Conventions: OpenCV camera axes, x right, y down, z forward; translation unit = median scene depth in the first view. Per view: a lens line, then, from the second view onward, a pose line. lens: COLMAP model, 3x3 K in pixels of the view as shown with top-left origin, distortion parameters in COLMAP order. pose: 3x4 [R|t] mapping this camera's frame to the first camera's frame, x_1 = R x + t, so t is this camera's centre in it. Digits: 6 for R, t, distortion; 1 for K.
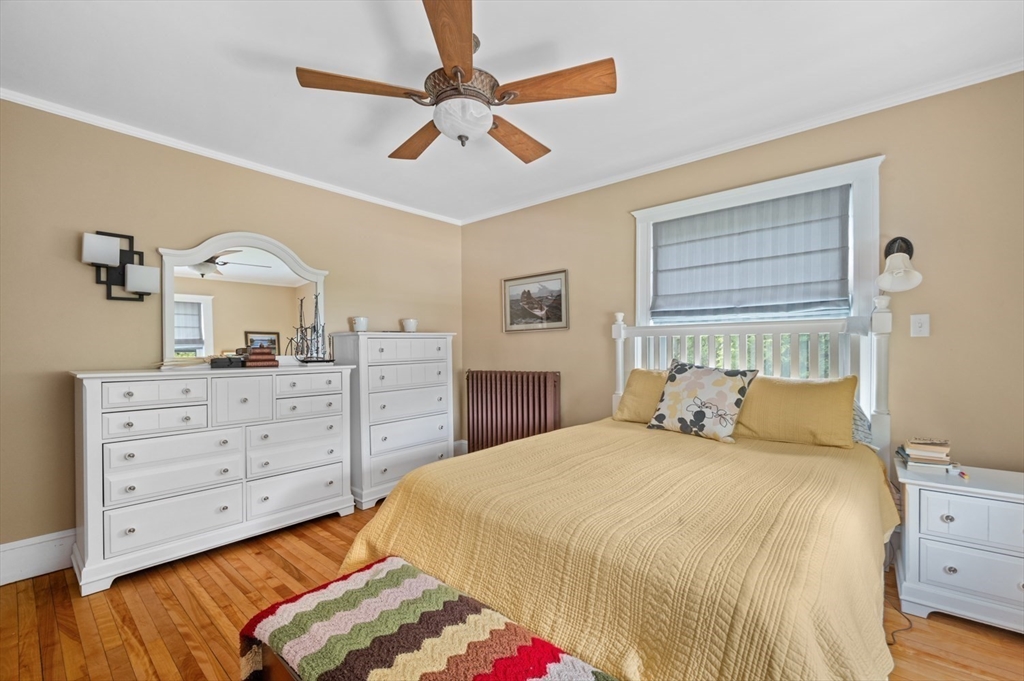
lens RADIAL K [[421.2, 0, 511.8], [0, 421.2, 356.4], [0, 0, 1]] dist [-0.000191, -0.000066]
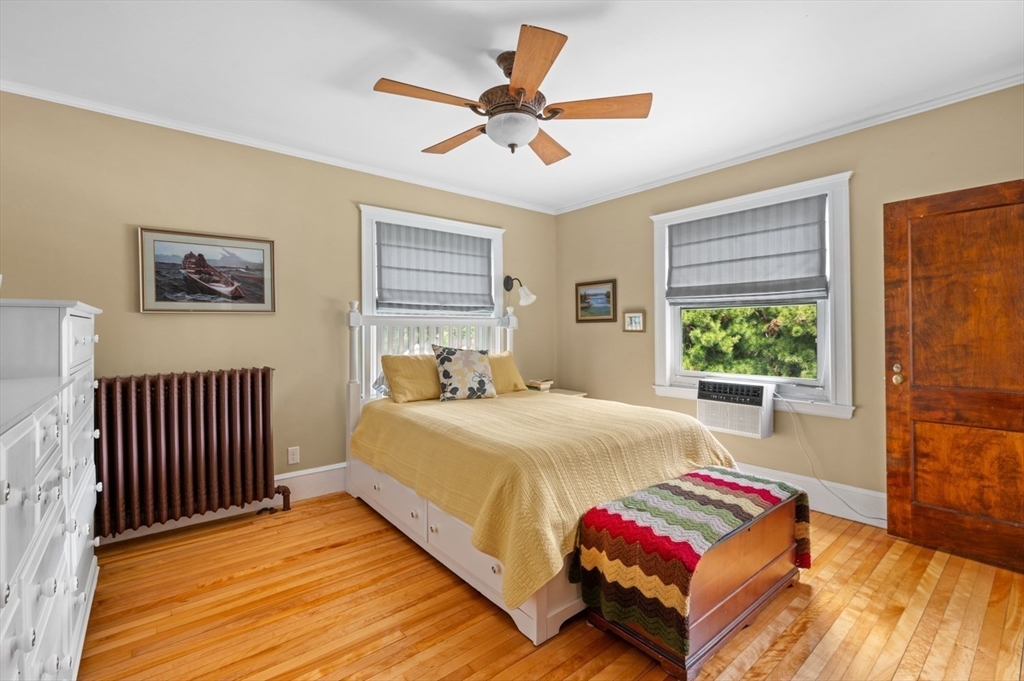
lens RADIAL K [[447.7, 0, 512.0], [0, 447.7, 340.5], [0, 0, 1]] dist [0.000657, 0.000070]
pose [[0.186554, -0.008595, 0.982407, -0.730708], [0.027813, 0.999607, 0.003464, -0.003380], [-0.982051, 0.026677, 0.186720, 0.447583]]
